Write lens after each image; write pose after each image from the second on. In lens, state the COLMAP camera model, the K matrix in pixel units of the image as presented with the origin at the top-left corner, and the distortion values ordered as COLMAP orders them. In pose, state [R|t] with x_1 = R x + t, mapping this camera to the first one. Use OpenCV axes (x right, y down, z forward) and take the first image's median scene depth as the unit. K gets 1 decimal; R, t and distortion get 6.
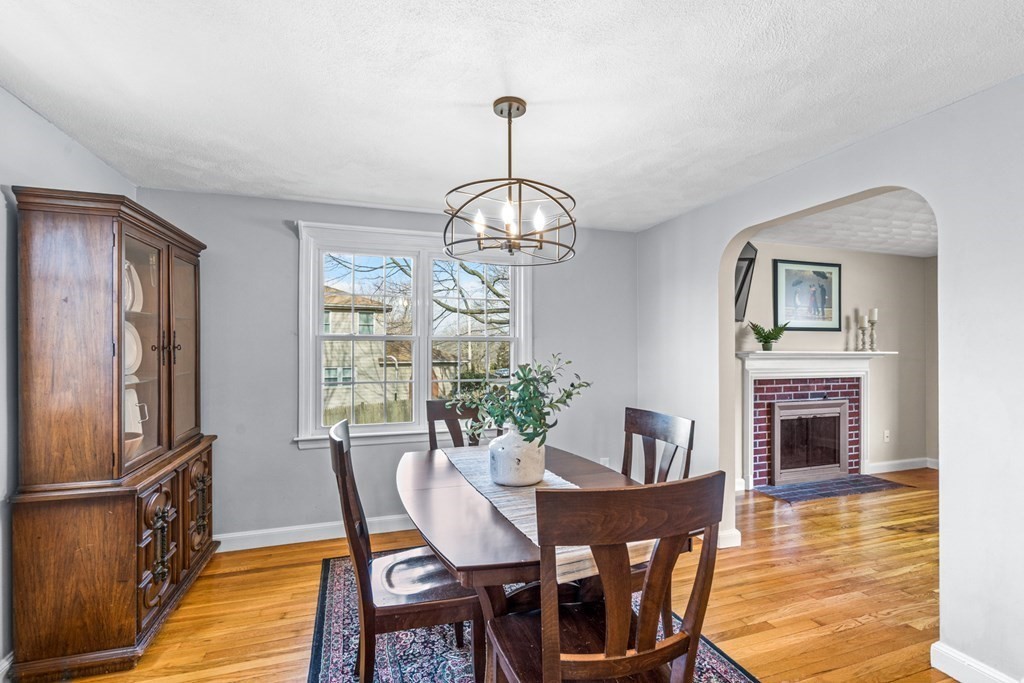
lens RADIAL K [[465.3, 0, 512.1], [0, 465.3, 344.0], [0, 0, 1]] dist [-0.008401, 0.004733]
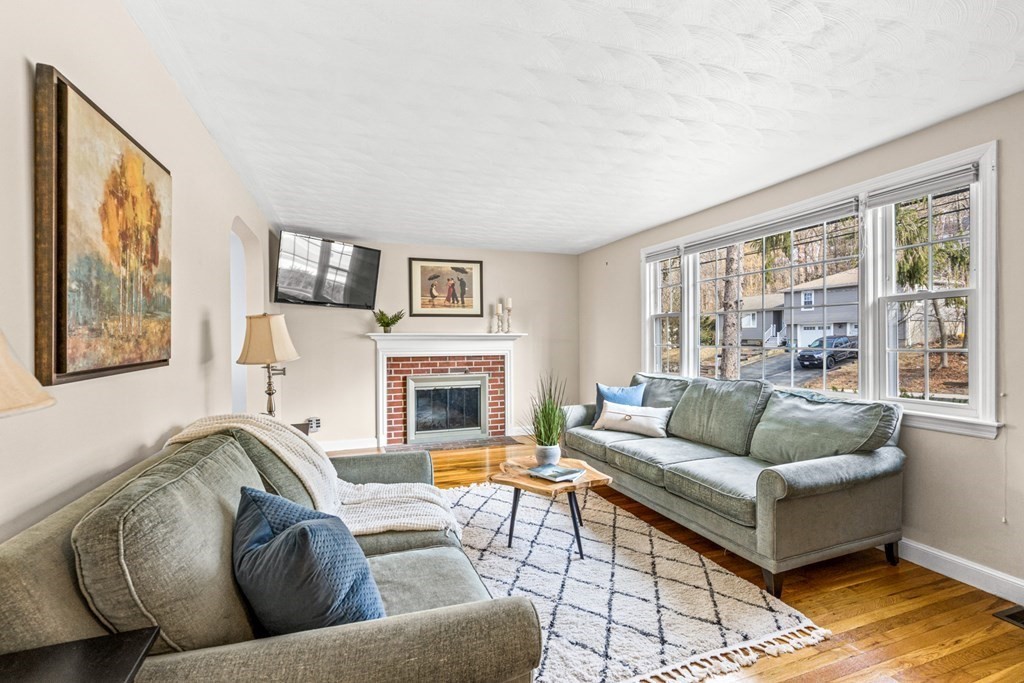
lens RADIAL K [[465.3, 0, 510.0], [0, 465.3, 337.3], [0, 0, 1]] dist [-0.008401, 0.004733]
pose [[0.999843, -0.006910, 0.016307, 0.779474], [0.006737, 0.999921, 0.010633, 0.013225], [-0.016379, -0.010521, 0.999810, -0.211836]]
